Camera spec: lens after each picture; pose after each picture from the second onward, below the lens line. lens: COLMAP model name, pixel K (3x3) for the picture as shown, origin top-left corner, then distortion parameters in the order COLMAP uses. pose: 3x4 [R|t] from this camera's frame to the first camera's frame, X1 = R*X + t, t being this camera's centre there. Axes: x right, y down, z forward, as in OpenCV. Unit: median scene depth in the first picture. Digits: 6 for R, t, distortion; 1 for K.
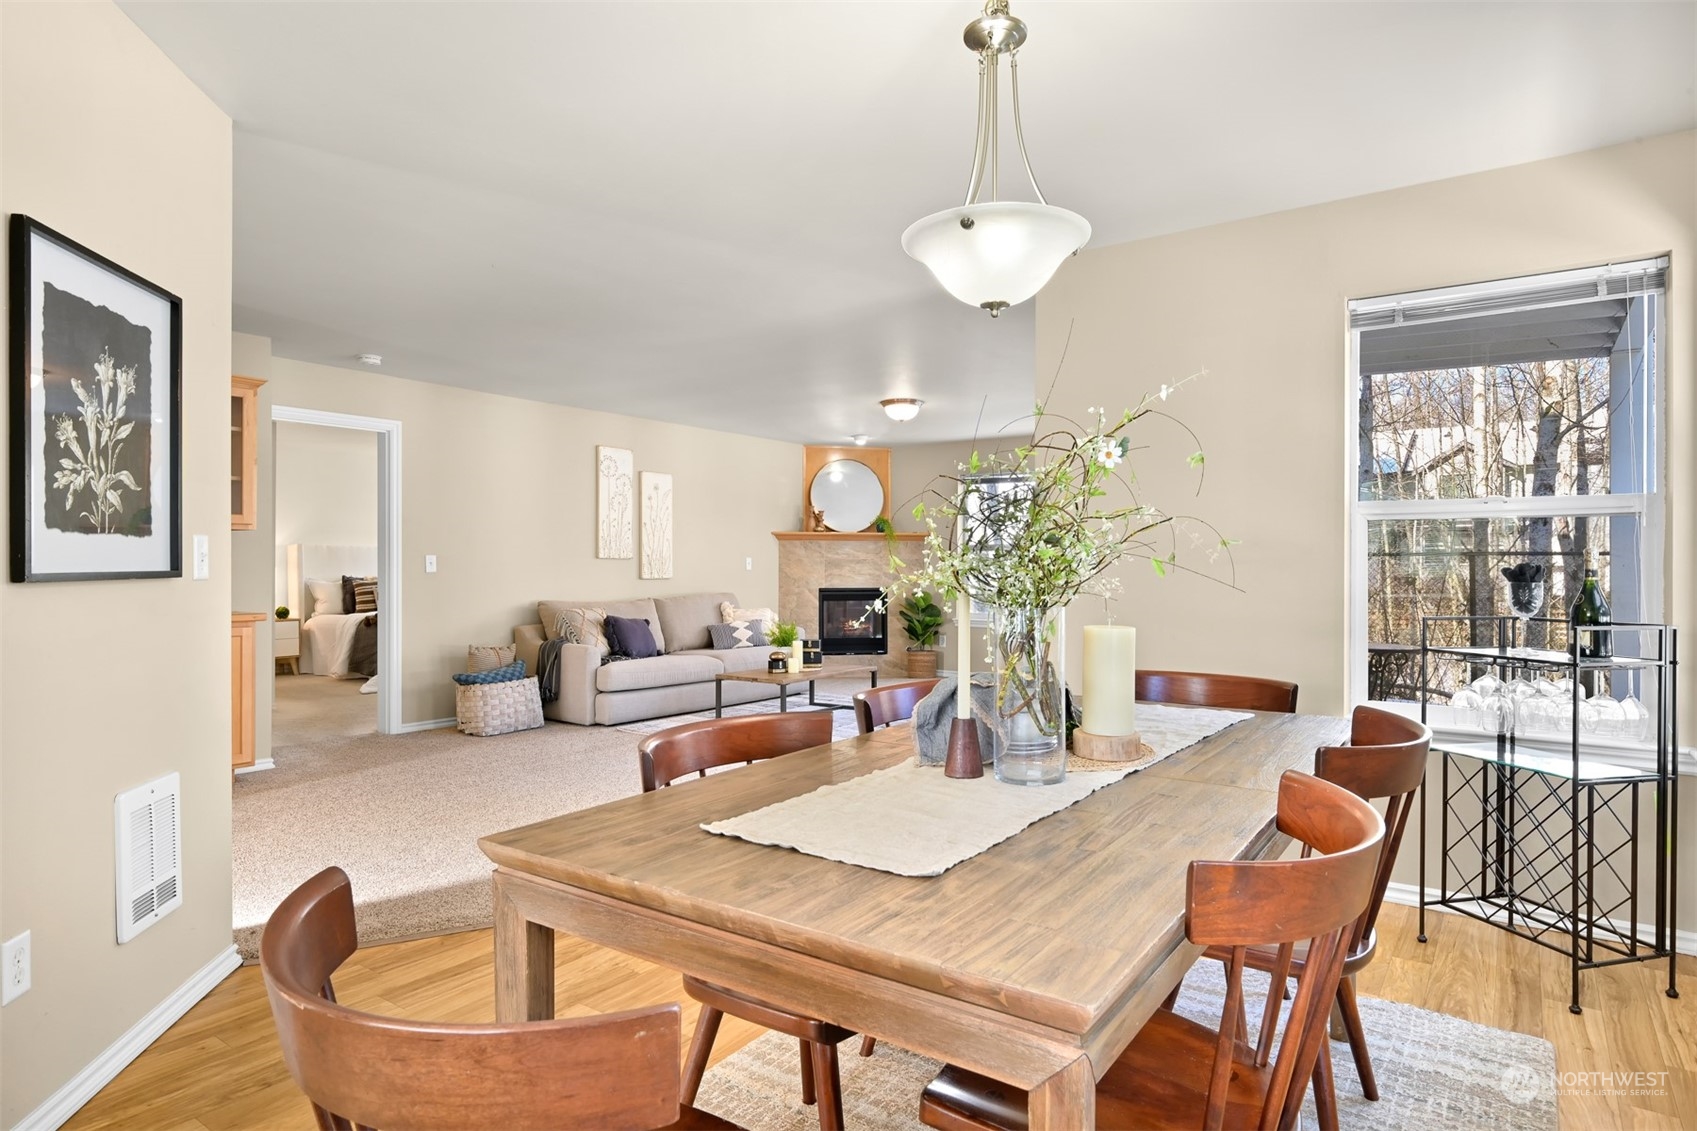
lens RADIAL K [[949.5, 0, 837.9], [0, 949.5, 572.0], [0, 0, 1]] dist [0.003917, -0.000687]
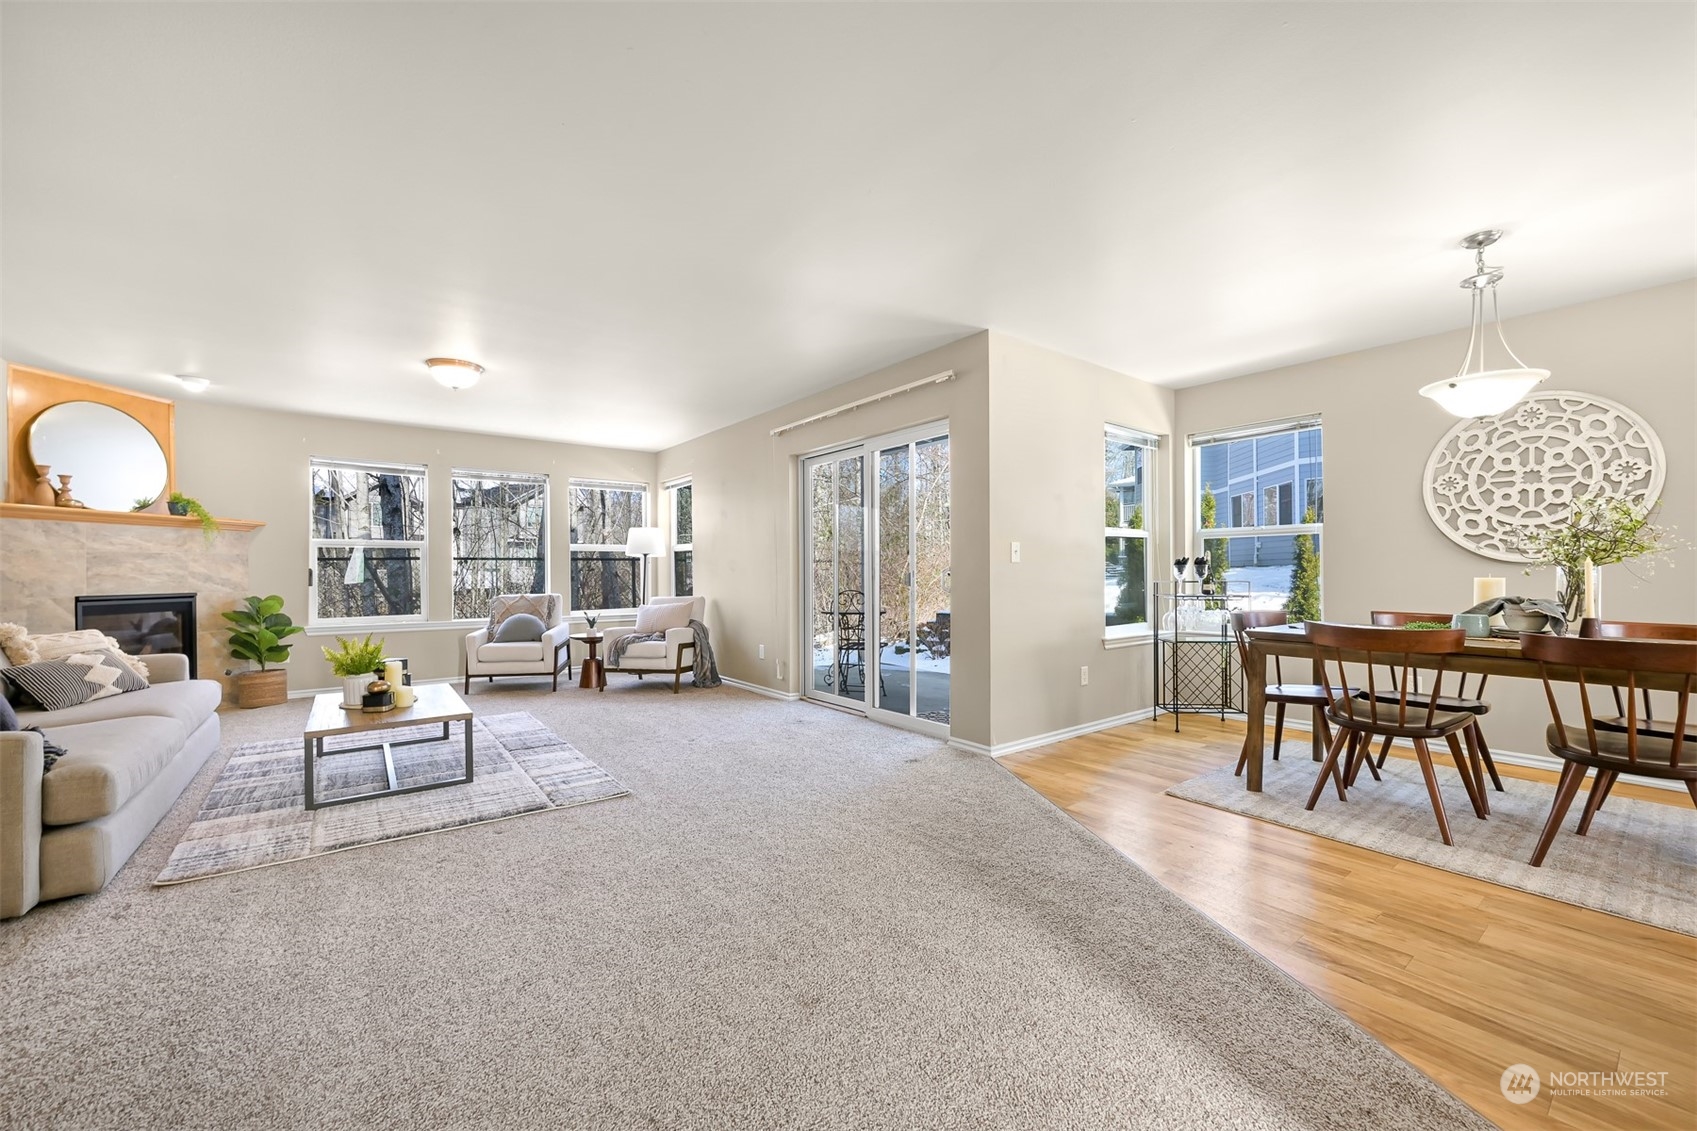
lens RADIAL K [[669.8, 0, 851.5], [0, 669.8, 575.3], [0, 0, 1]] dist [0.000005, -0.000033]
pose [[0.277652, -0.007405, 0.960653, -0.384192], [0.010037, 0.999938, 0.004806, 0.007482], [-0.960629, 0.008307, 0.277709, 0.469664]]
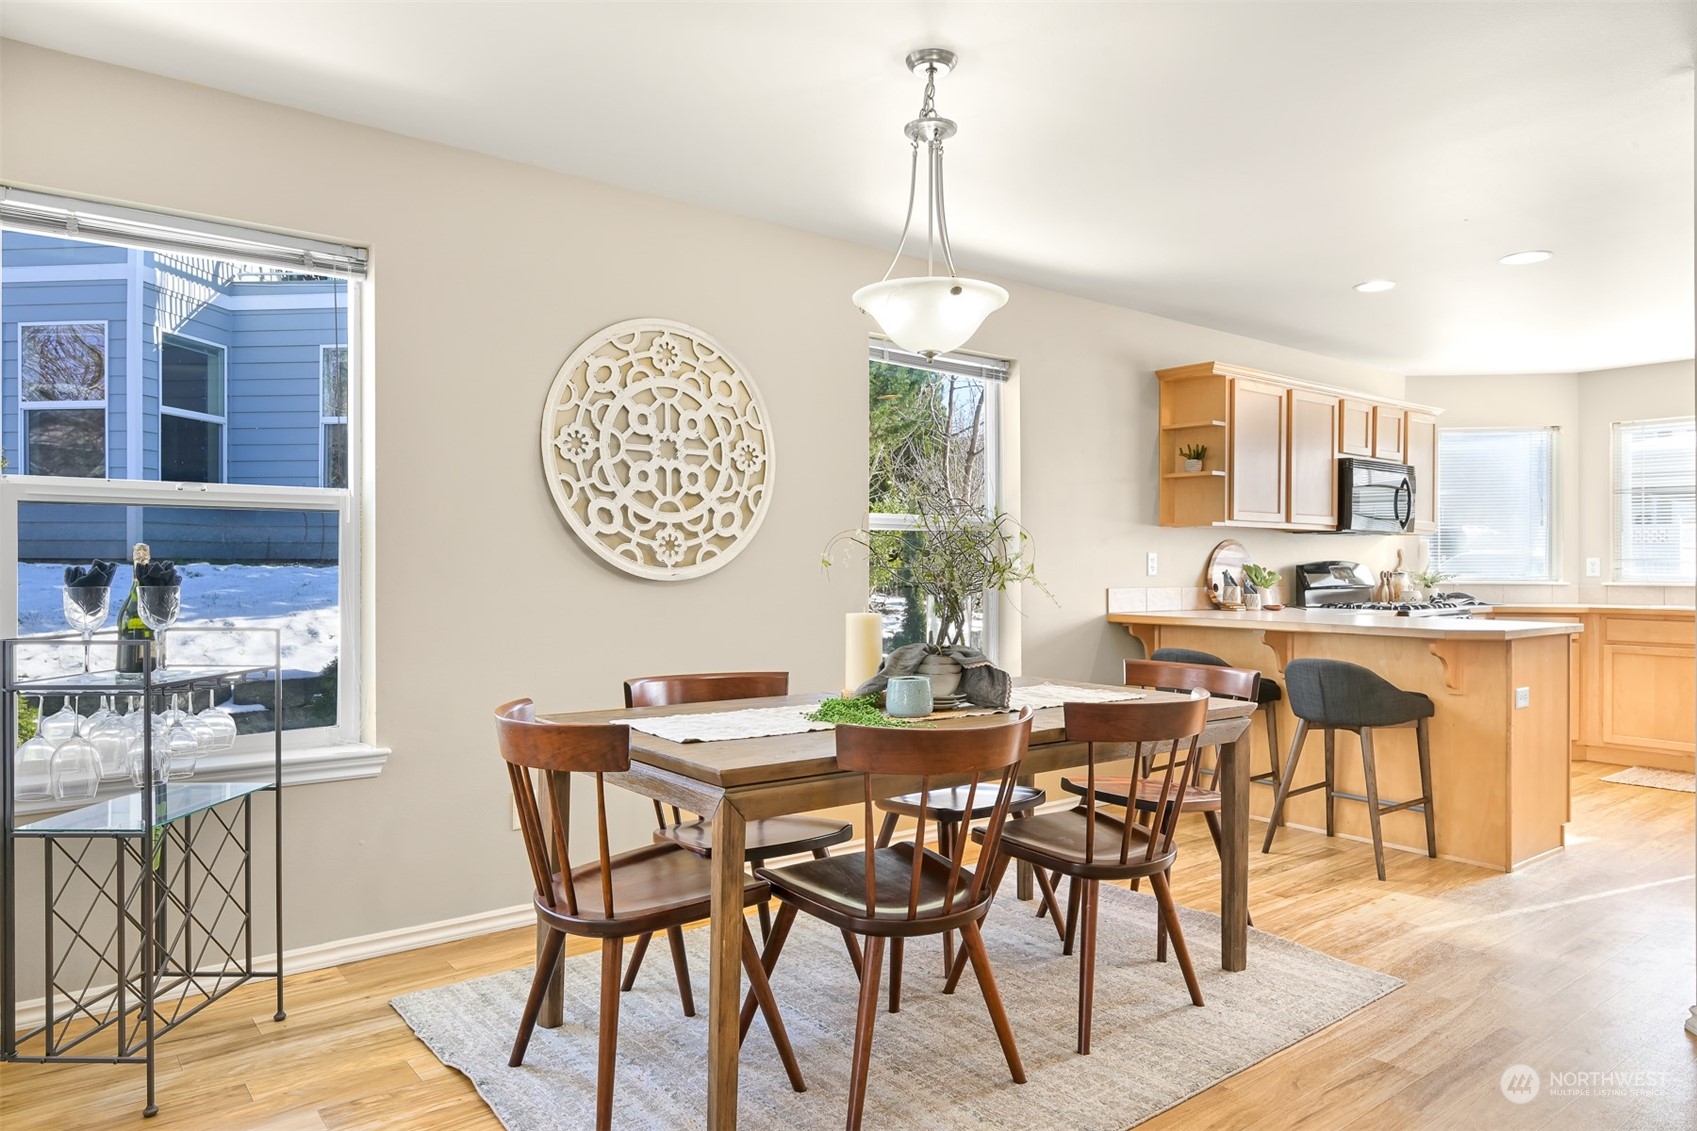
lens RADIAL K [[1075.9, 0, 853.8], [0, 1075.9, 562.8], [0, 0, 1]] dist [-0.000419, 0.003449]
pose [[-0.963920, -0.004114, 0.266160, -0.023028], [-0.003609, 0.999991, 0.002389, -0.003883], [-0.266167, 0.001342, -0.963926, 0.588020]]
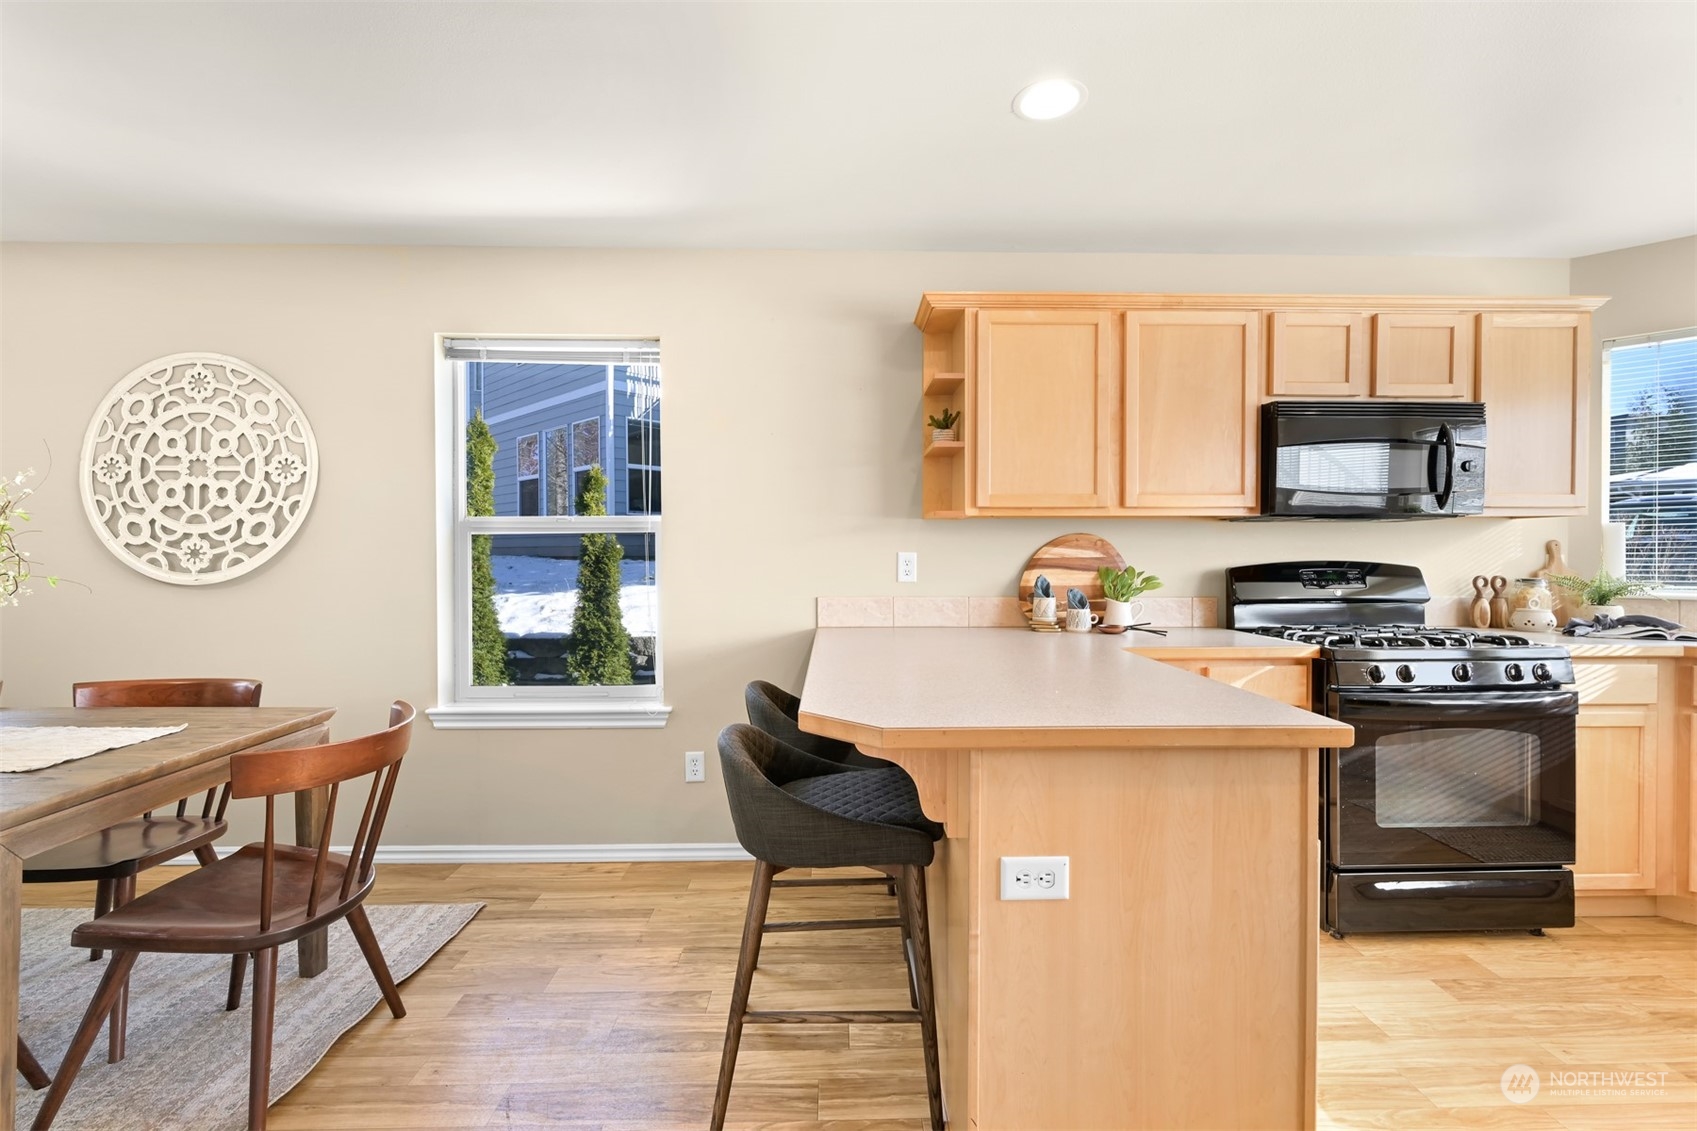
lens RADIAL K [[742.6, 0, 861.2], [0, 742.6, 558.0], [0, 0, 1]] dist [-0.002838, 0.000606]
pose [[-0.611683, -0.002859, 0.791098, -0.309052], [0.003136, 0.999977, 0.006038, -0.009134], [-0.791097, 0.006174, -0.611660, 0.115447]]
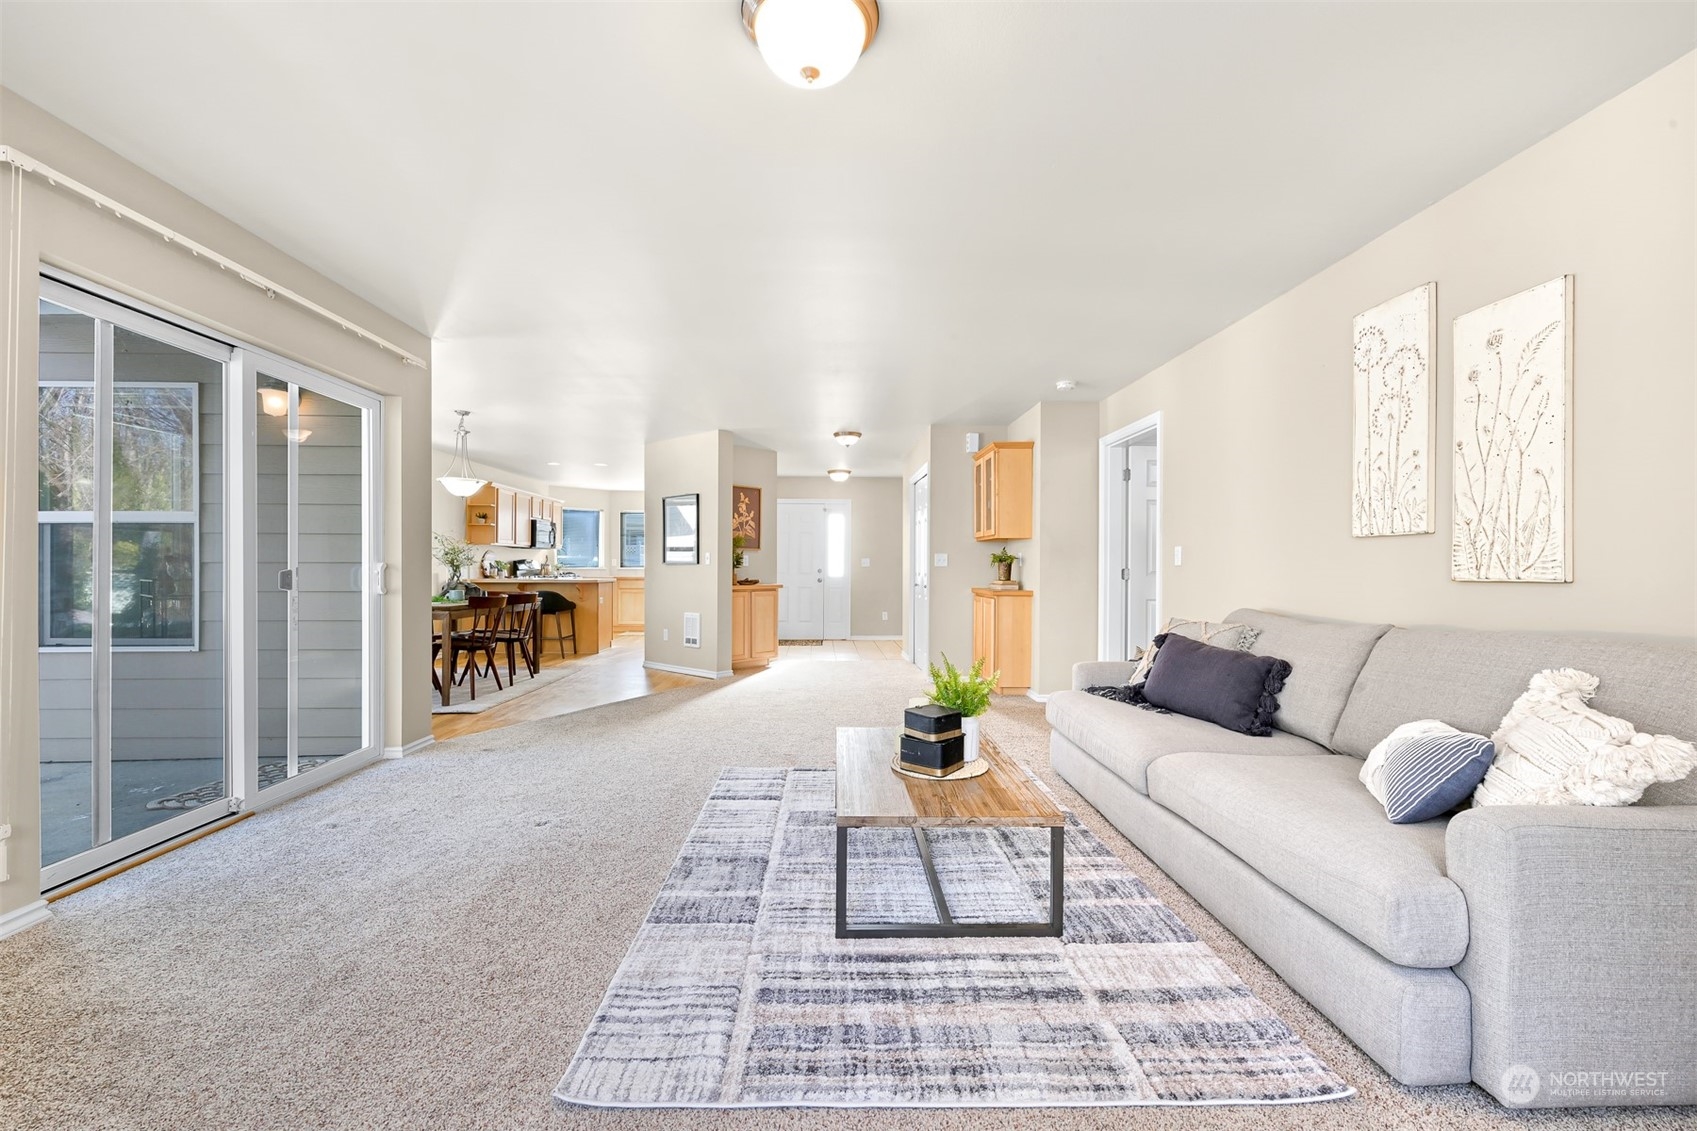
lens RADIAL K [[698.0, 0, 852.7], [0, 698.0, 572.0], [0, 0, 1]] dist [-0.001736, -0.000284]
pose [[-0.778968, -0.001807, -0.627061, 0.190909], [-0.008823, 0.999928, 0.008079, 0.003411], [0.627002, 0.011826, -0.778928, 1.124051]]
